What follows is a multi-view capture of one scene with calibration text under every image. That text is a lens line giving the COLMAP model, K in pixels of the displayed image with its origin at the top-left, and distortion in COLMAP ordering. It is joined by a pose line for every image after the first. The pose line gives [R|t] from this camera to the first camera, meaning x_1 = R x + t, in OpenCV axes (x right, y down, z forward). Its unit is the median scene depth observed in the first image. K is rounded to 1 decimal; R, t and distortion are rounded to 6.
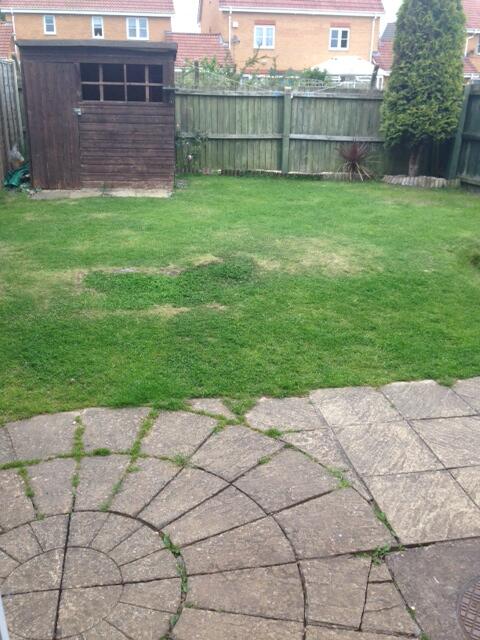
lens RADIAL K [[589.4, 0, 241.3], [0, 589.4, 318.5], [0, 0, 1]] dist [0.127457, -0.220166]
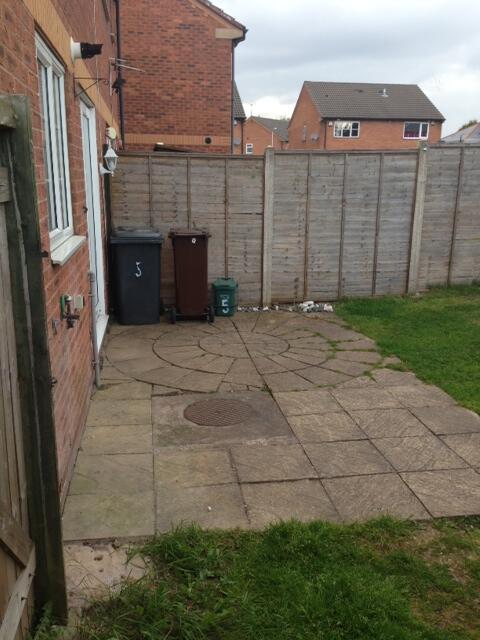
lens RADIAL K [[589.4, 0, 241.3], [0, 589.4, 318.5], [0, 0, 1]] dist [0.127457, -0.220166]
pose [[-0.039359, 0.219645, -0.974786, 1.633998], [-0.373823, 0.901464, 0.218218, -0.160749], [0.926665, 0.372986, 0.046628, 0.598646]]
